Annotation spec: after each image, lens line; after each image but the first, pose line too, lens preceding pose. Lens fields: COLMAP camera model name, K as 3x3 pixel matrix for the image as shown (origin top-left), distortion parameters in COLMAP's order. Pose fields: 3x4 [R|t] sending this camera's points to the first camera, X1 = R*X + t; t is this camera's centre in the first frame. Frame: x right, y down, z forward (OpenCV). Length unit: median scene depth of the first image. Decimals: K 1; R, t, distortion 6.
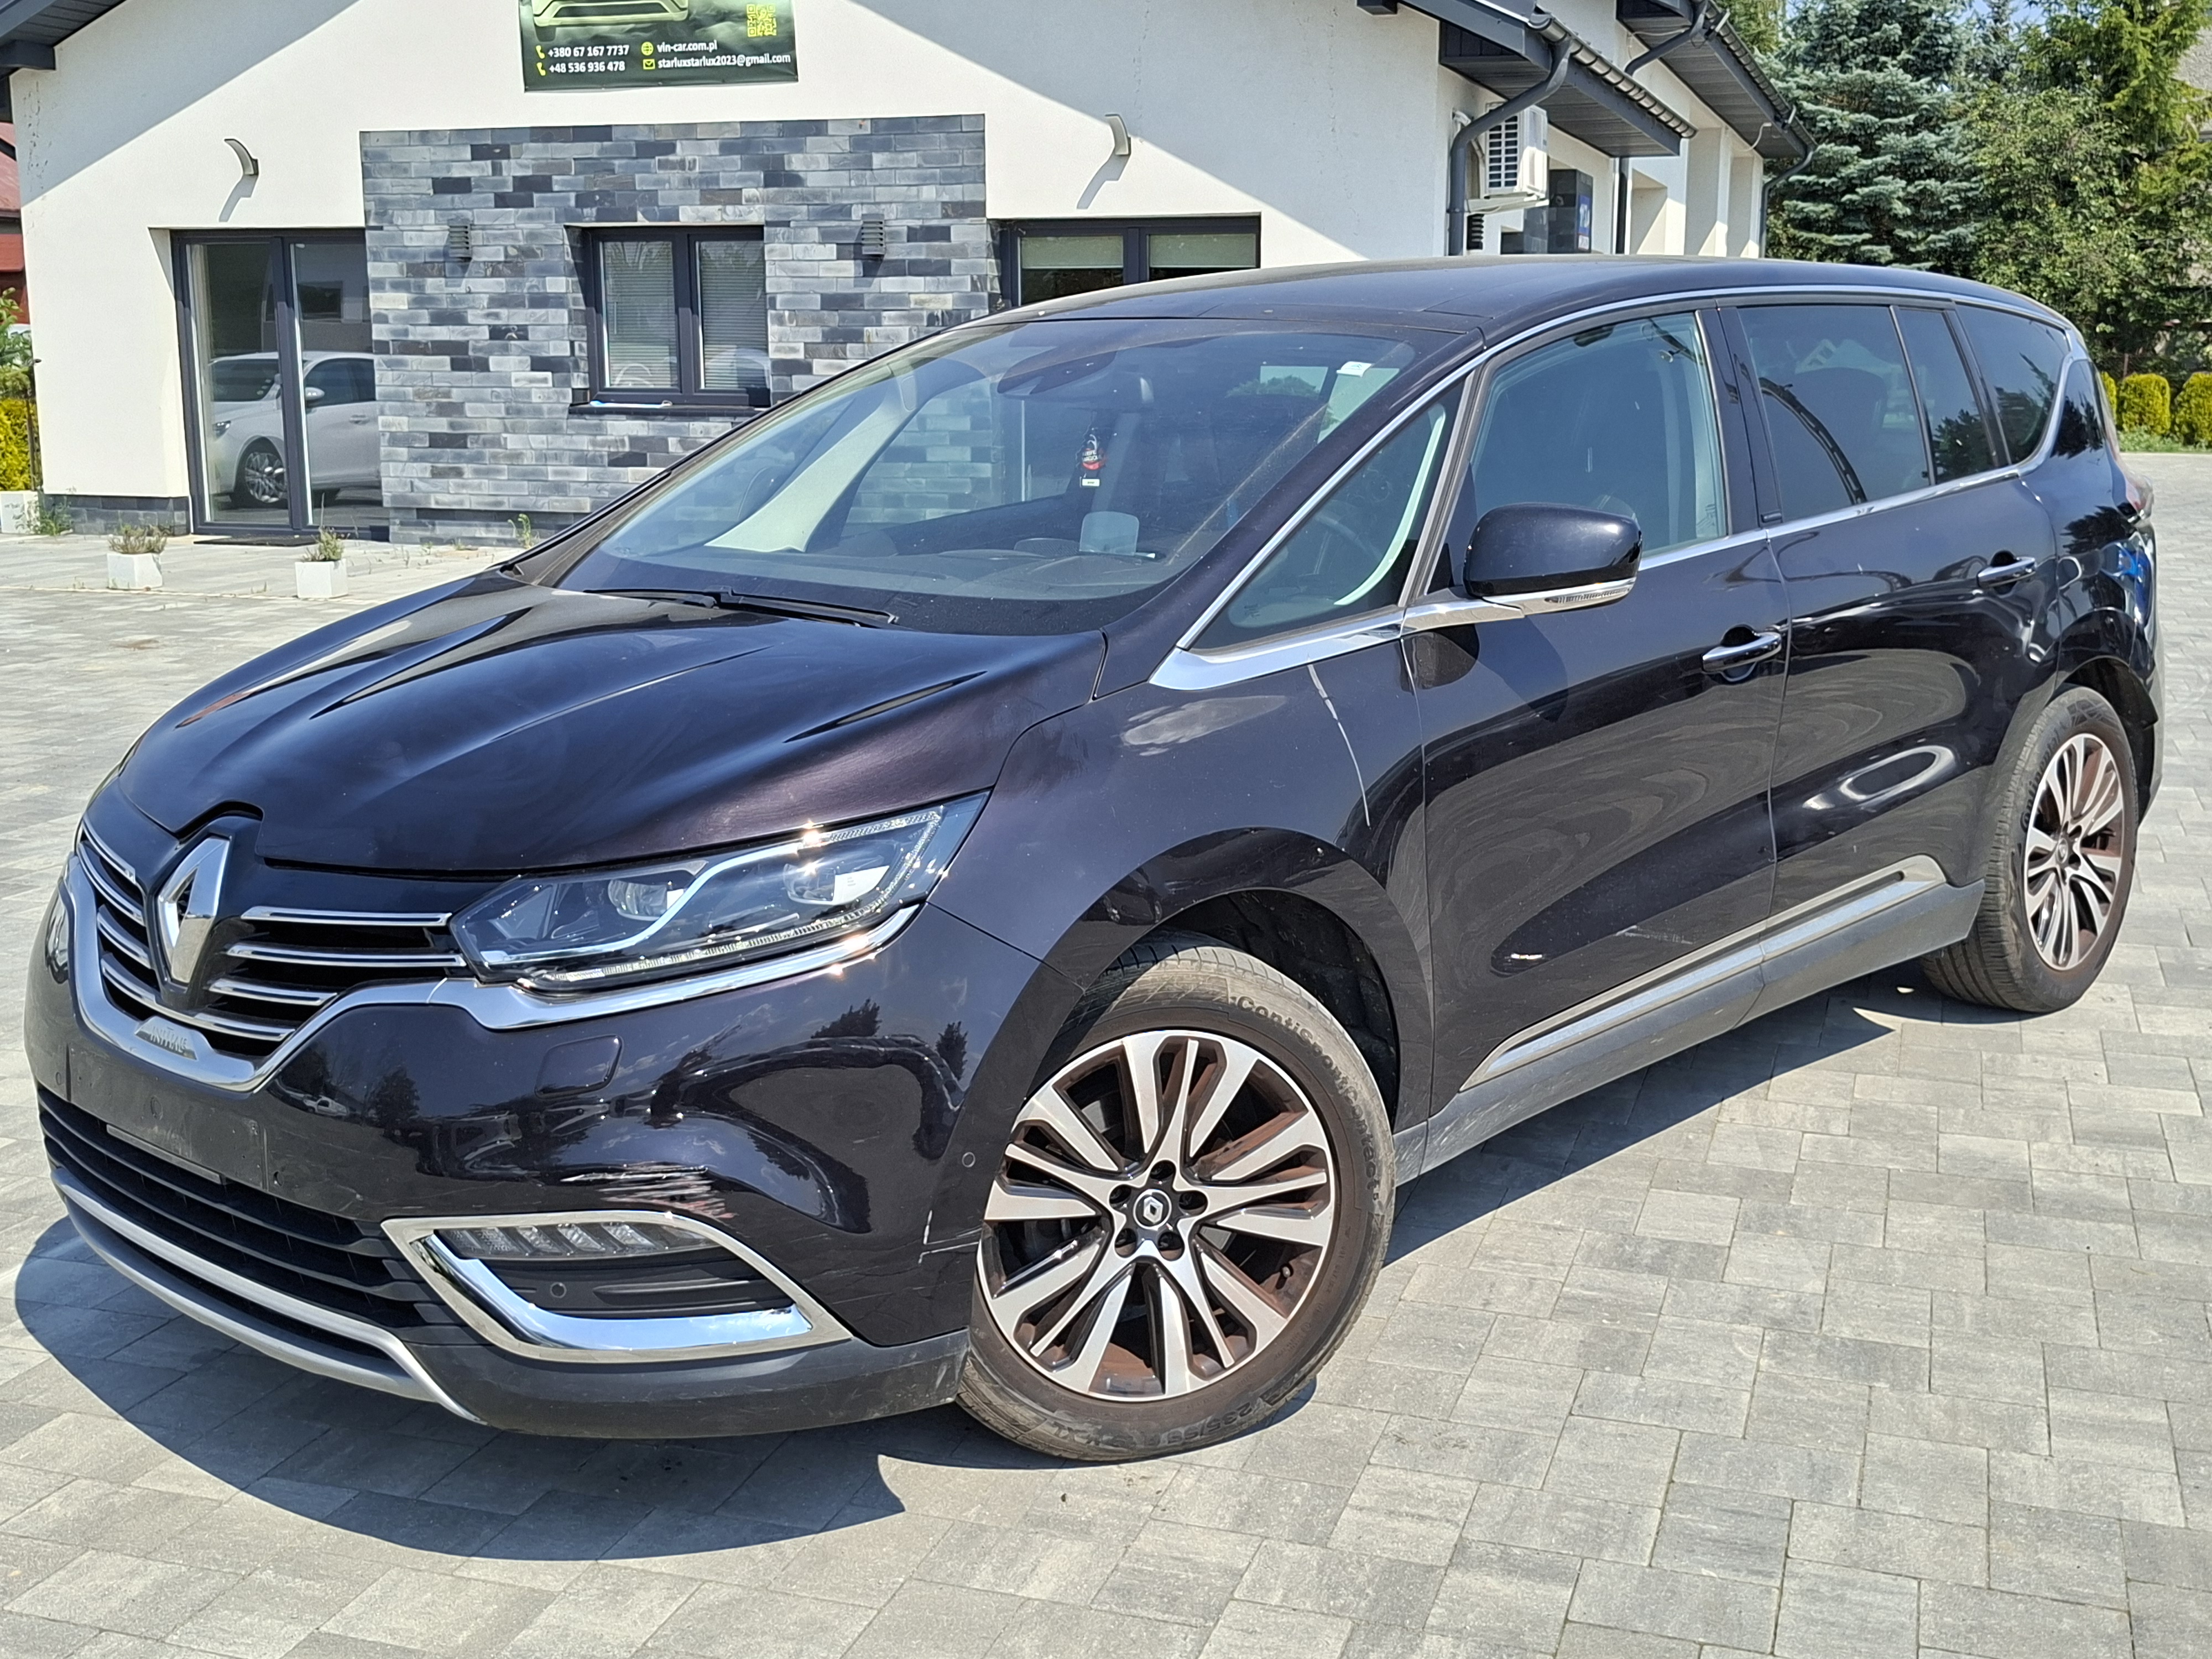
lens RADIAL K [[2432.5, 0, 1205.8], [0, 2432.5, 844.2], [0, 0, 1]] dist [0.065508, 0.000000]
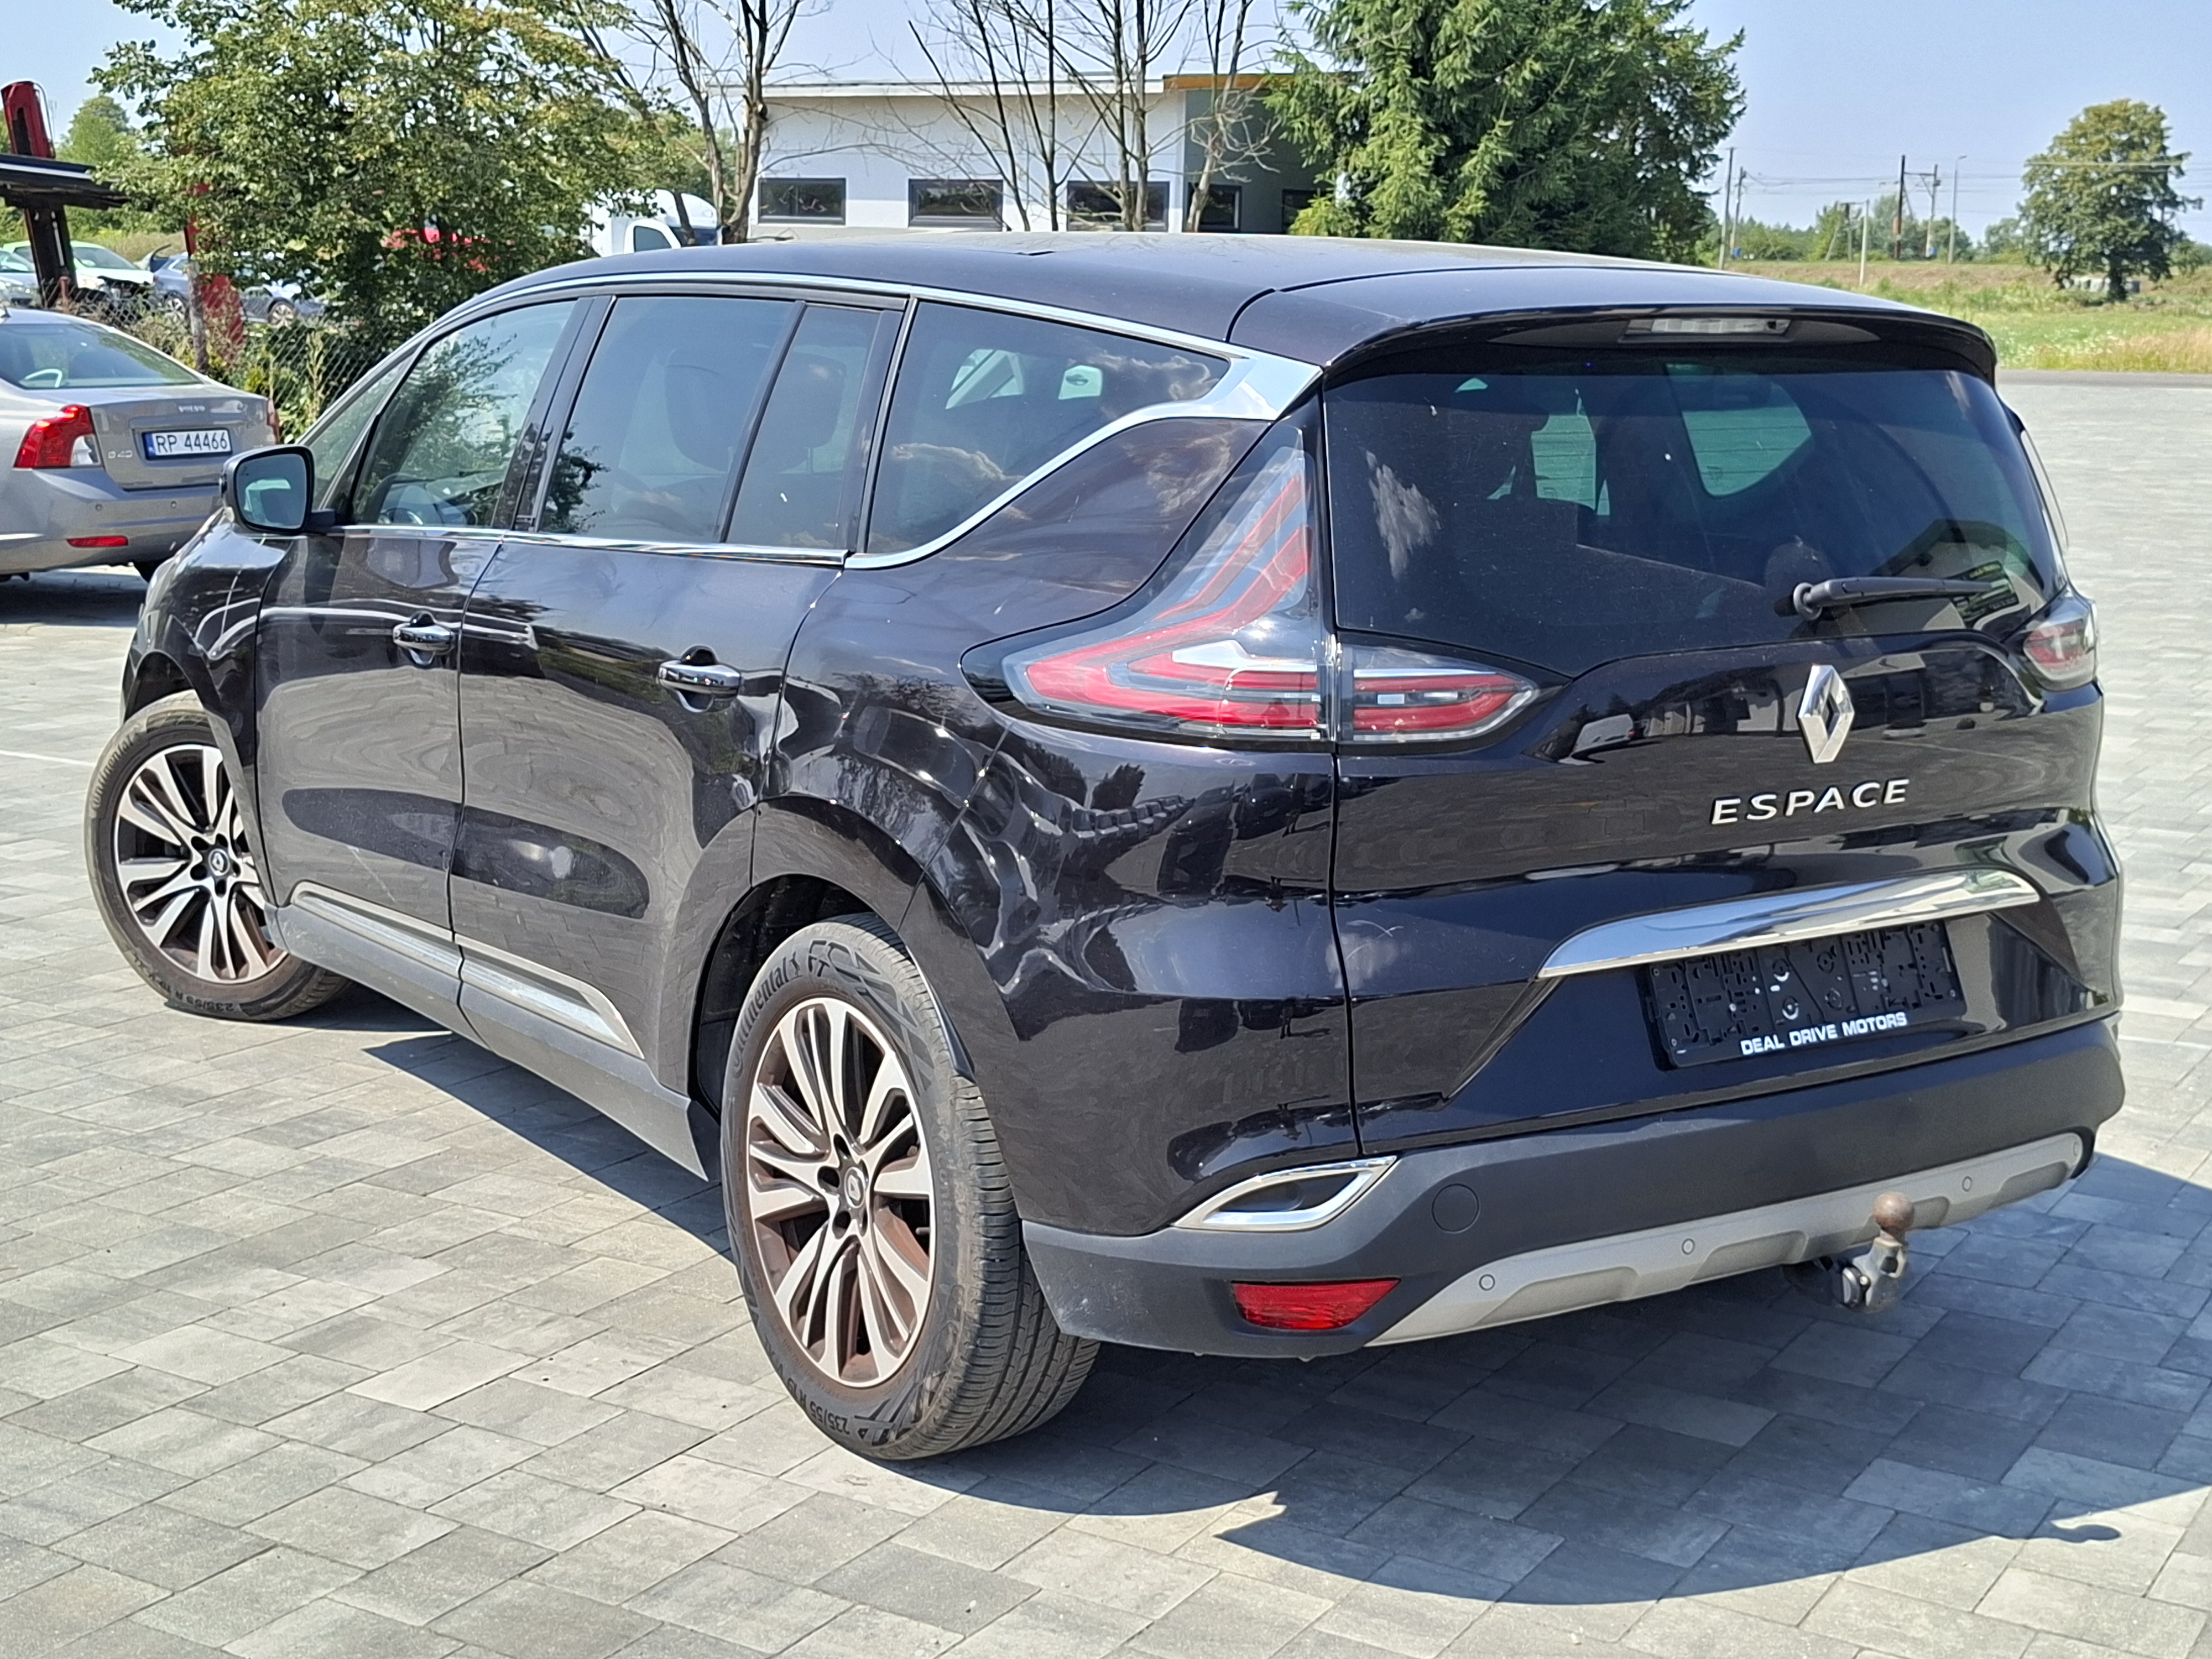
lens RADIAL K [[2883.3, 0, 1090.6], [0, 2883.3, 815.6], [0, 0, 1]] dist [0.101092, 0.000000]
pose [[-0.279311, 0.165692, -0.945797, 0.391735], [-0.192102, 0.955442, 0.224113, -0.102228], [0.940788, 0.244287, -0.235036, 0.469002]]
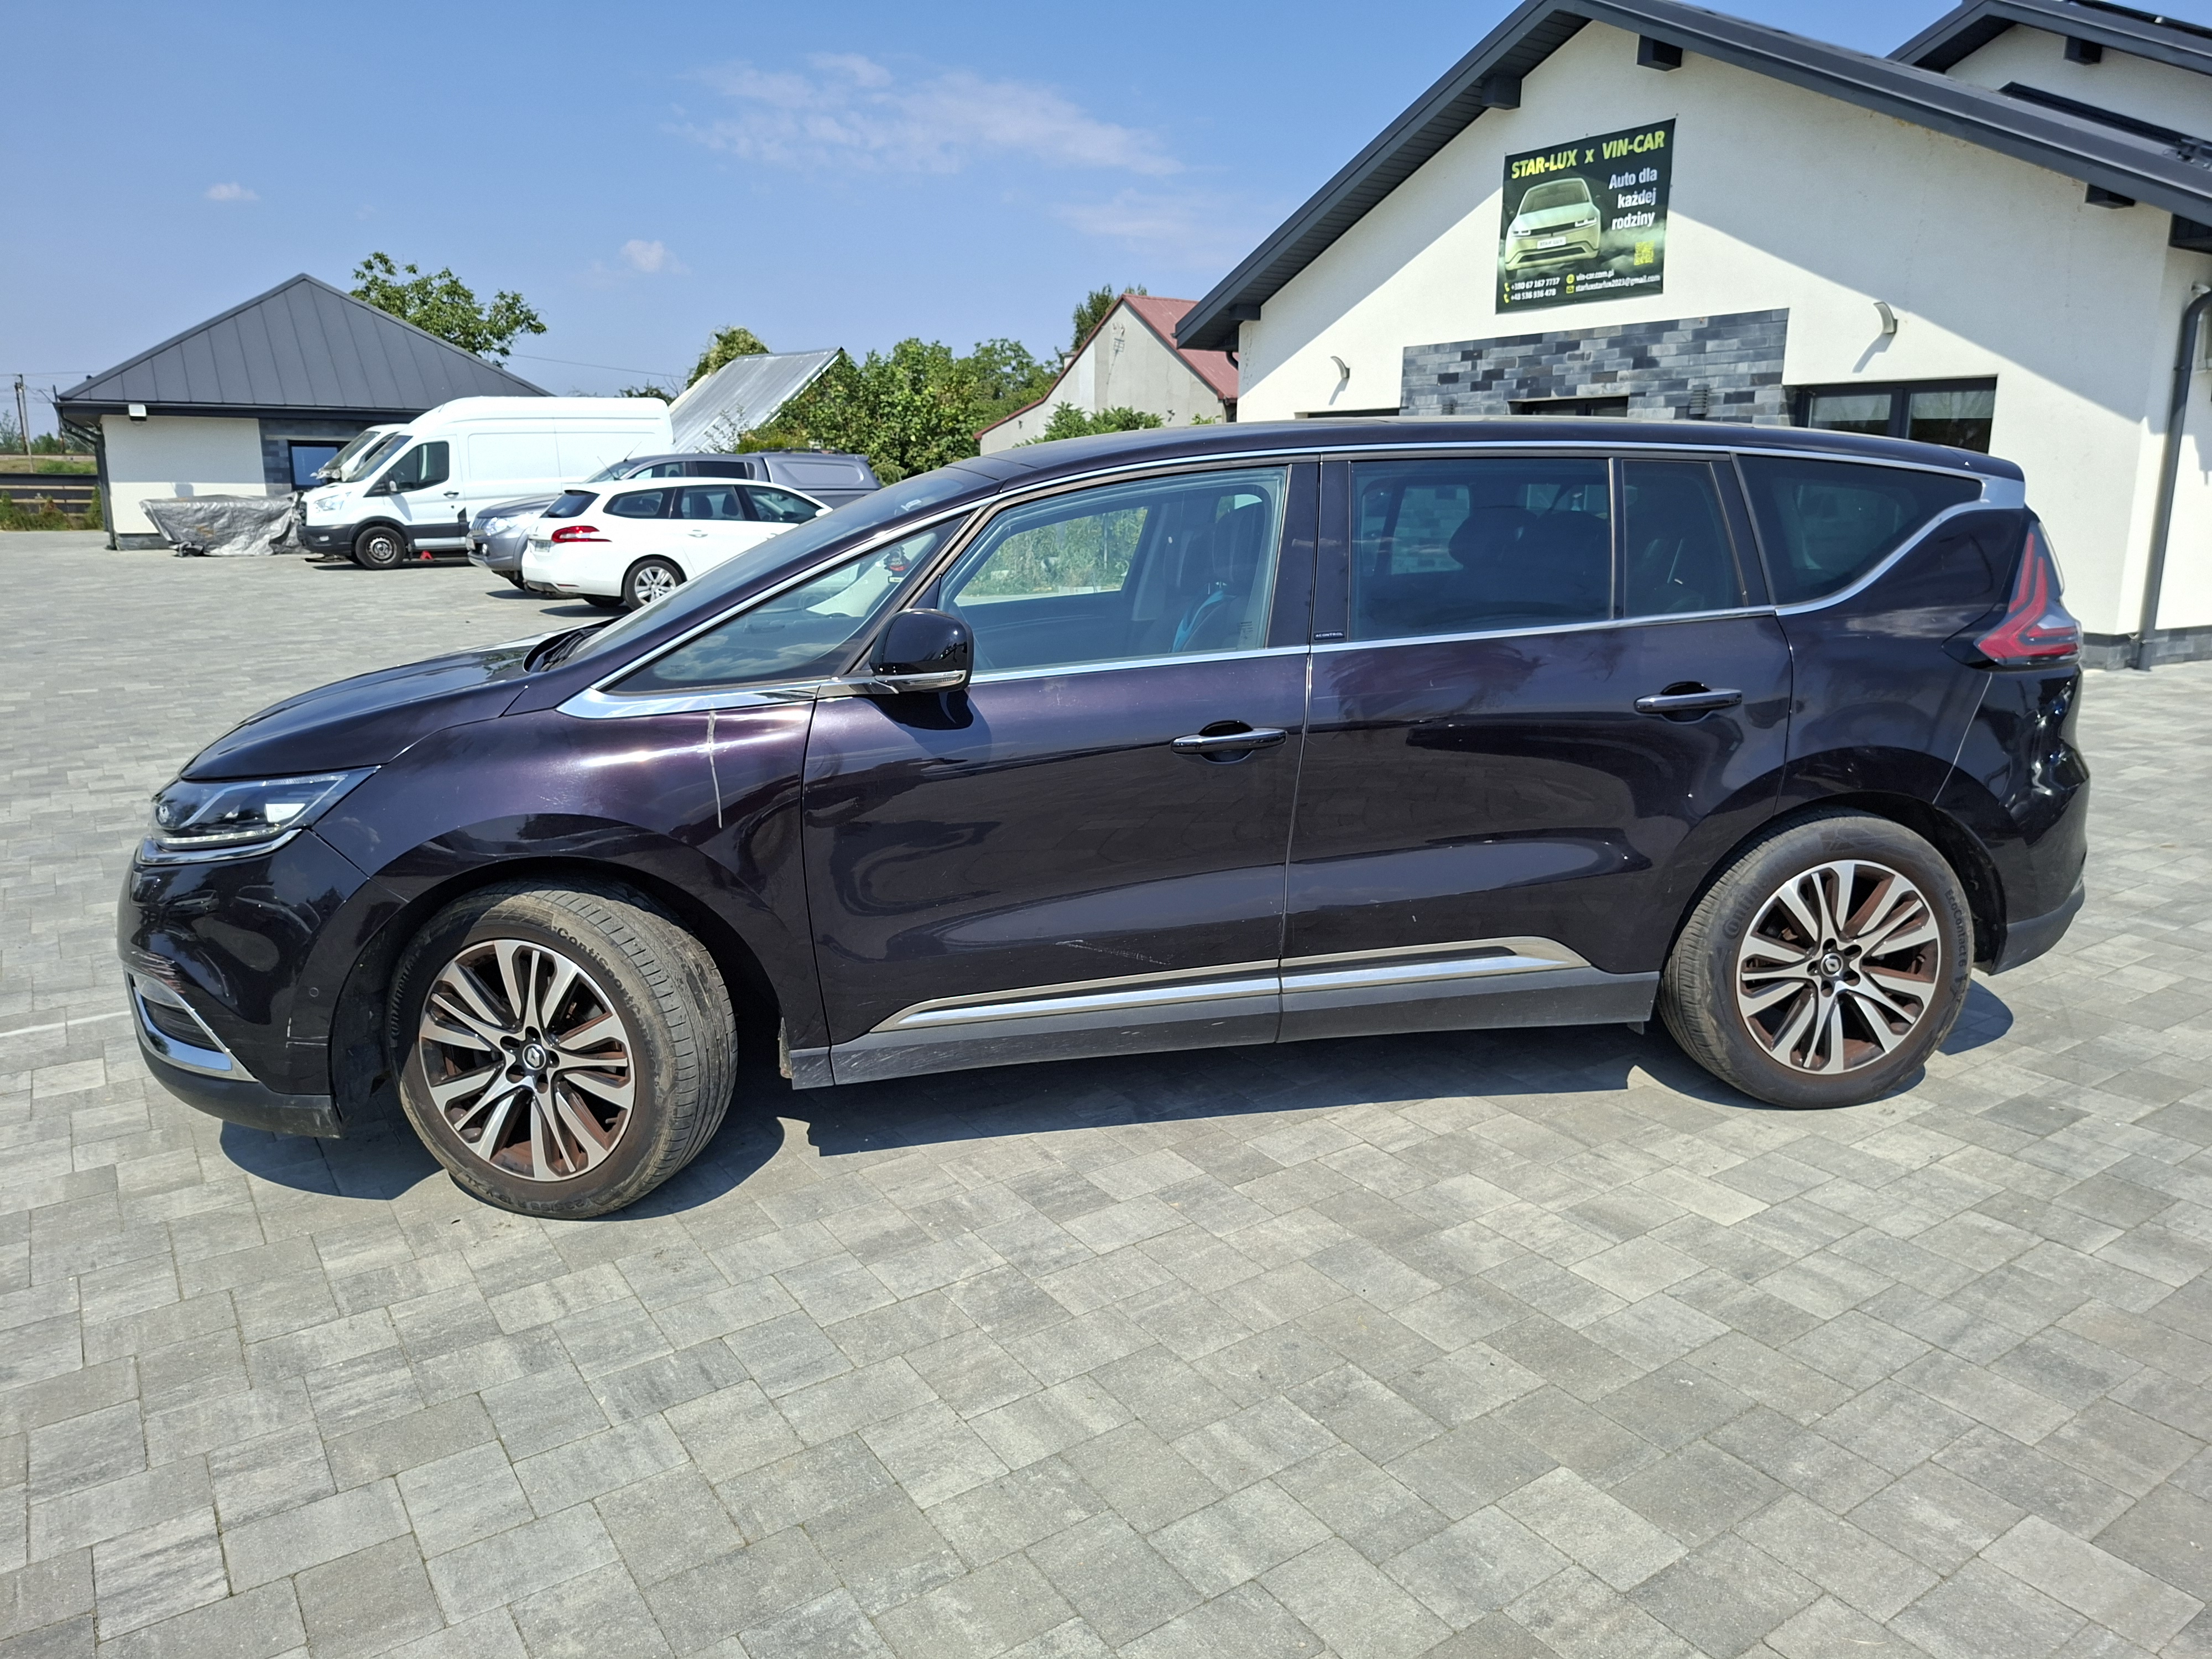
lens RADIAL K [[1552.6, 0, 1178.8], [0, 1552.6, 849.9], [0, 0, 1]] dist [0.066376, -0.070433]
pose [[0.791243, 0.146157, -0.593778, 0.201918], [-0.126255, 0.989141, 0.075232, -0.024136], [0.598326, 0.015441, 0.801104, 0.105701]]
